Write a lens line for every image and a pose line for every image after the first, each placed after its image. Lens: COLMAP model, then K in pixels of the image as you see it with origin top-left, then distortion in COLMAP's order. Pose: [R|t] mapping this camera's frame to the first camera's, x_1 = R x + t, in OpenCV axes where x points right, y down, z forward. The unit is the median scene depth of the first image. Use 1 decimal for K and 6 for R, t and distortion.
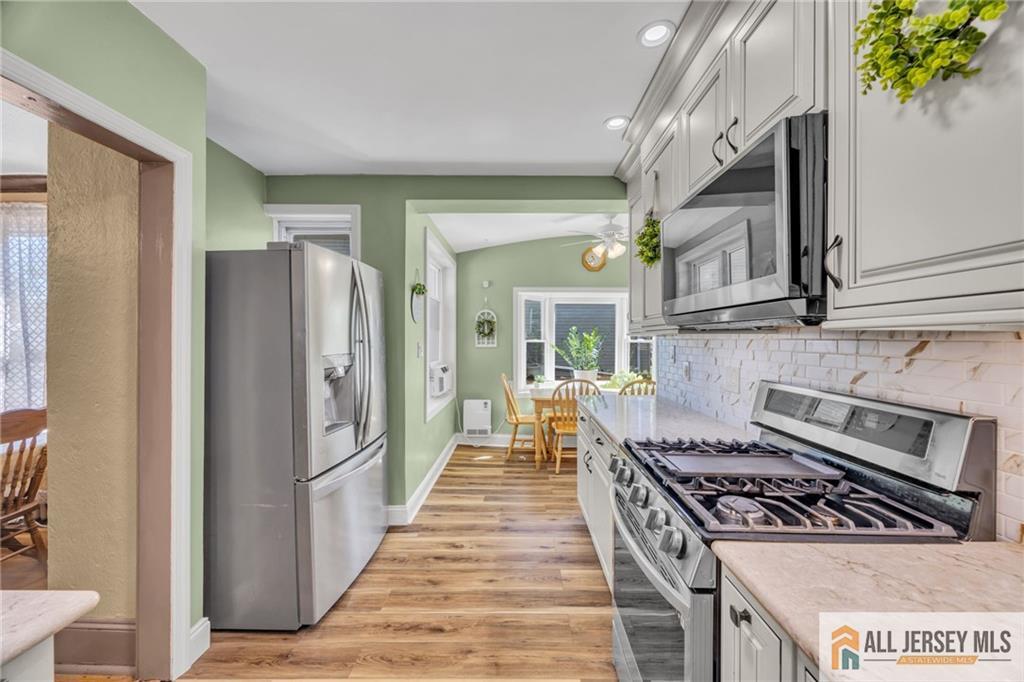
lens RADIAL K [[394.4, 0, 511.5], [0, 394.4, 340.5], [0, 0, 1]] dist [-0.001806, 0.000902]
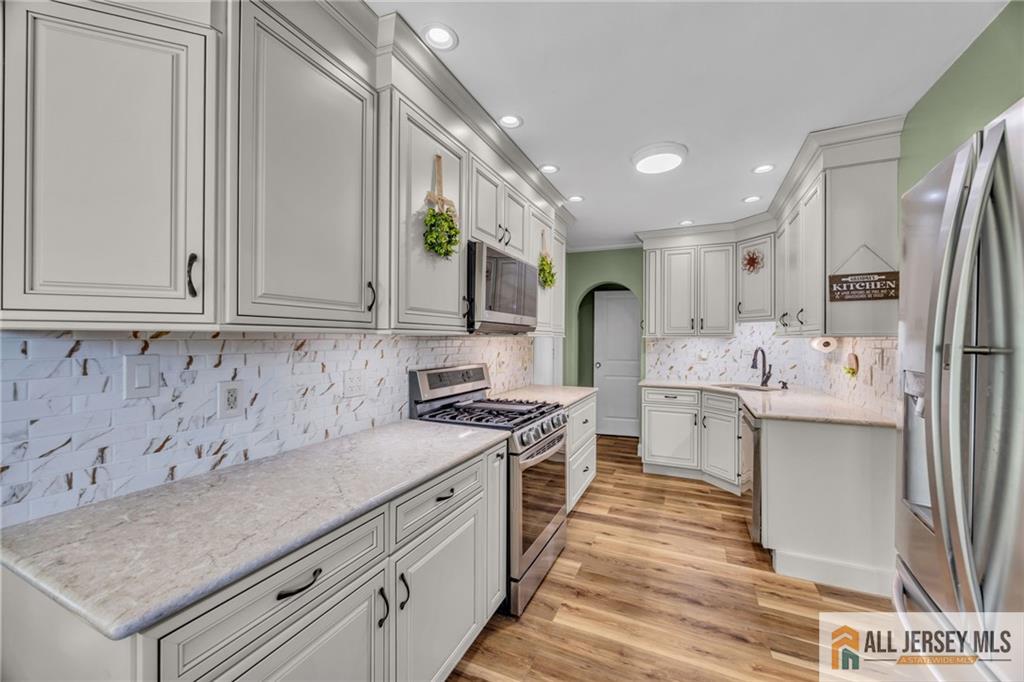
lens RADIAL K [[394.4, 0, 526.3], [0, 394.4, 335.9], [0, 0, 1]] dist [-0.001806, 0.000902]
pose [[-0.923268, -0.000016, 0.384157, -0.065801], [-0.002392, 0.999981, -0.005708, -0.002481], [-0.384150, -0.006189, -0.923250, 0.665443]]
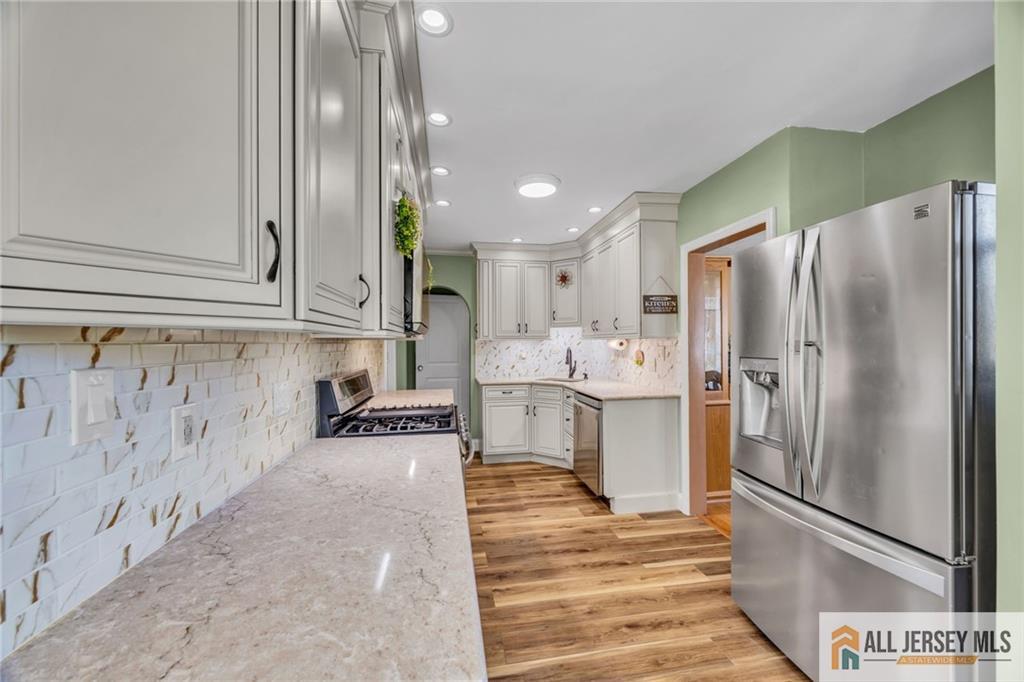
lens RADIAL K [[394.4, 0, 522.3], [0, 394.4, 339.9], [0, 0, 1]] dist [-0.001806, 0.000902]
pose [[-0.979131, 0.004219, -0.203185, 0.106826], [0.005111, 0.999979, -0.003869, -0.000961], [0.203165, -0.004827, -0.979133, 0.703707]]
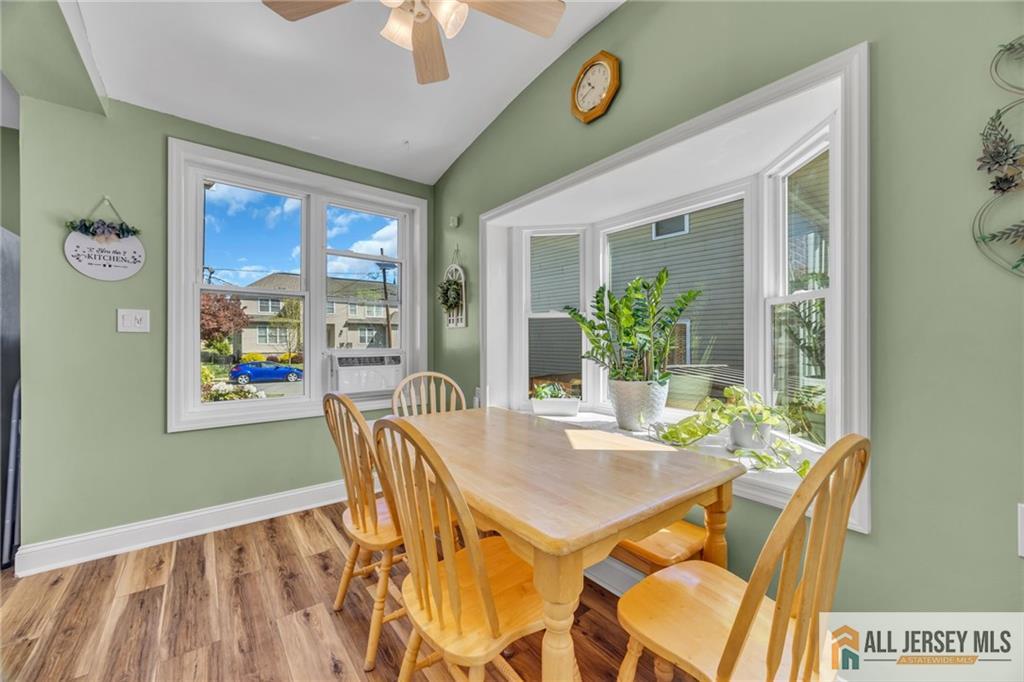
lens RADIAL K [[394.4, 0, 508.9], [0, 394.4, 343.2], [0, 0, 1]] dist [-0.001806, 0.000902]
pose [[0.632019, 0.010400, -0.774883, 0.452734], [0.003374, 0.999864, 0.016172, 0.030869], [0.774946, -0.012835, 0.631898, 0.700377]]
